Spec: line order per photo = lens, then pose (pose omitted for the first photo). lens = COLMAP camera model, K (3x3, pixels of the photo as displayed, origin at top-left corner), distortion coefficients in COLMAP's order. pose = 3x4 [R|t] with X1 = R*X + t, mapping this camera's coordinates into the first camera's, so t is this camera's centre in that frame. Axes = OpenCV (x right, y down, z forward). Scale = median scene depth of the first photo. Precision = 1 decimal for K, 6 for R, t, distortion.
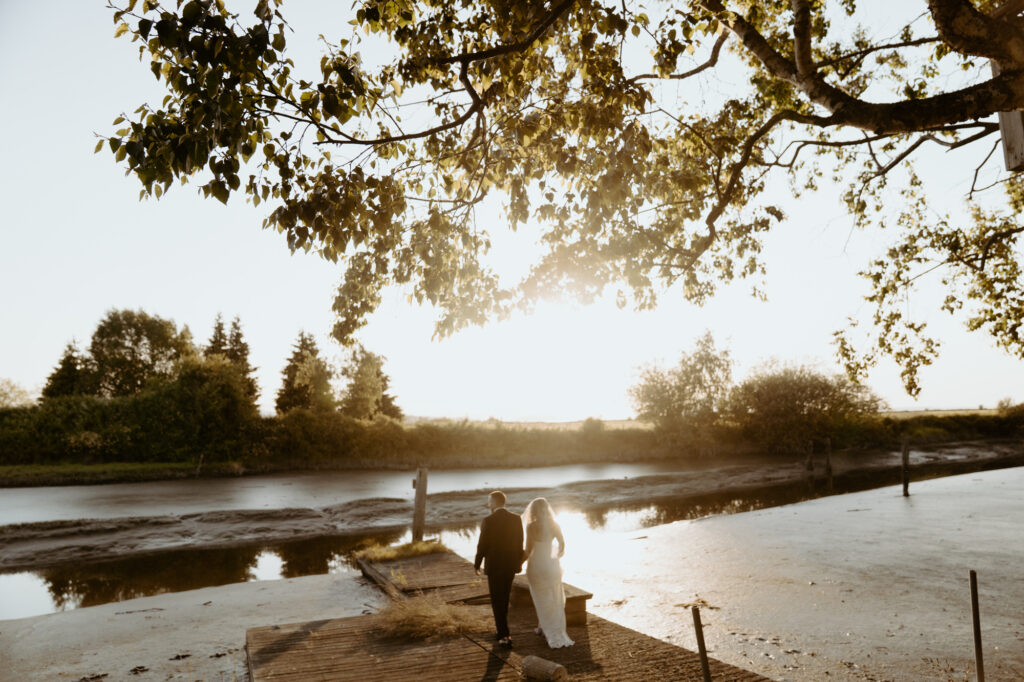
lens RADIAL K [[718.4, 0, 508.1], [0, 718.4, 331.0], [0, 0, 1]] dist [-0.138520, 0.106289]
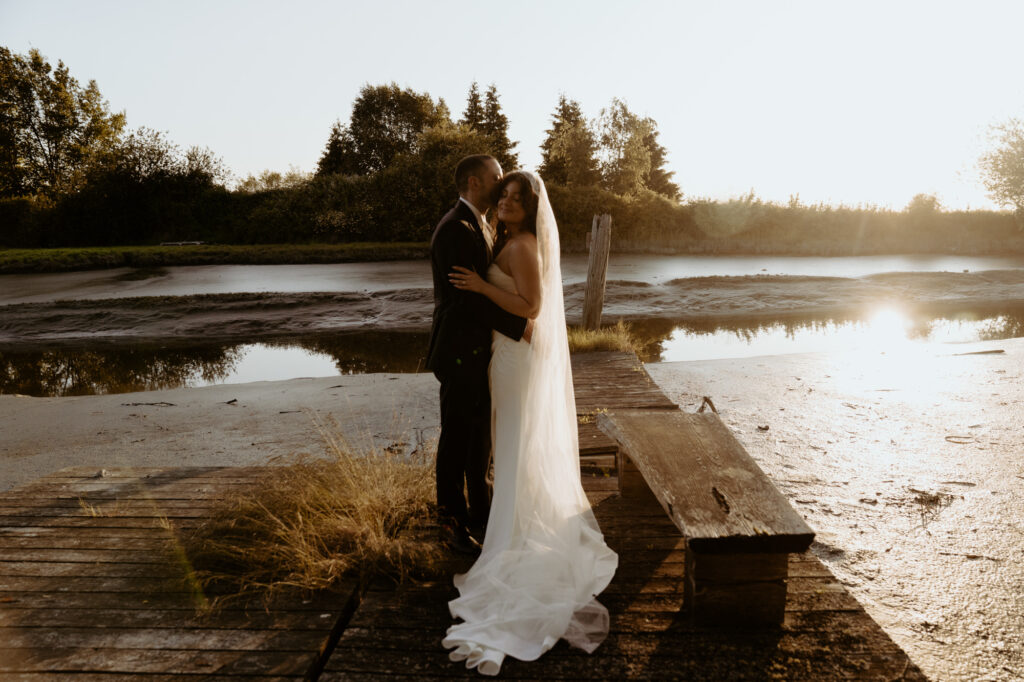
lens RADIAL K [[725.8, 0, 524.3], [0, 725.8, 333.1], [0, 0, 1]] dist [-0.113446, 0.073327]
pose [[0.921785, 0.065268, -0.382169, 0.024257], [0.042931, 0.962483, 0.267925, 0.047326], [0.385318, -0.263377, 0.884400, 0.155576]]
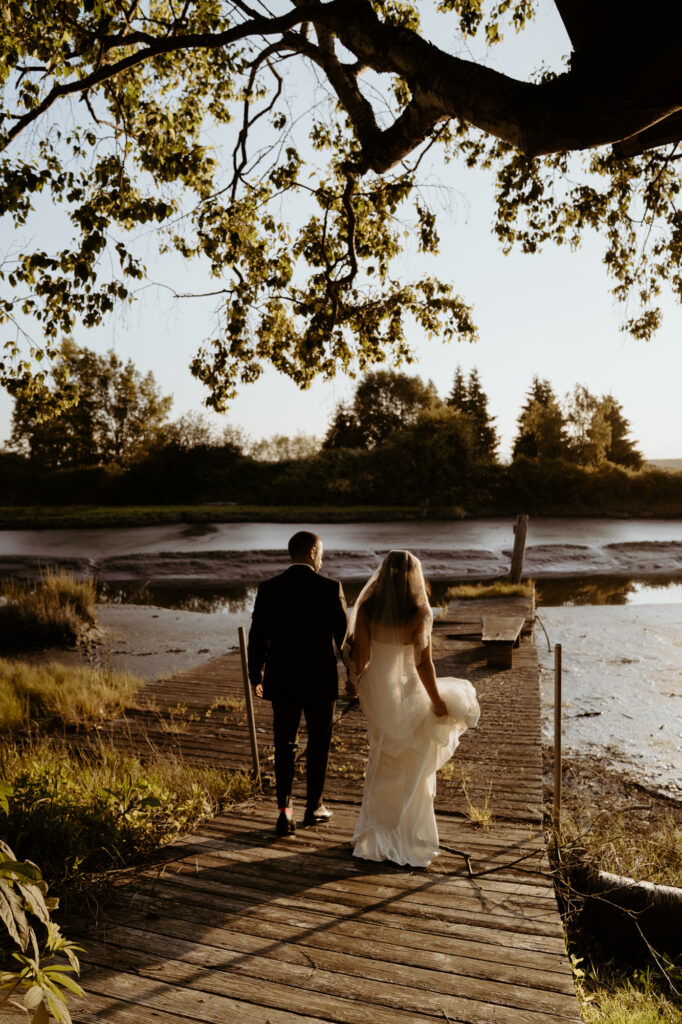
lens RADIAL K [[725.8, 0, 341.0], [0, 725.8, 512.0], [0, 0, 1]] dist [-0.113446, 0.073327]
pose [[0.805000, 0.033847, -0.592309, 0.110745], [0.077875, 0.983705, 0.162051, 0.000287], [0.588142, -0.176577, 0.789246, 0.012650]]
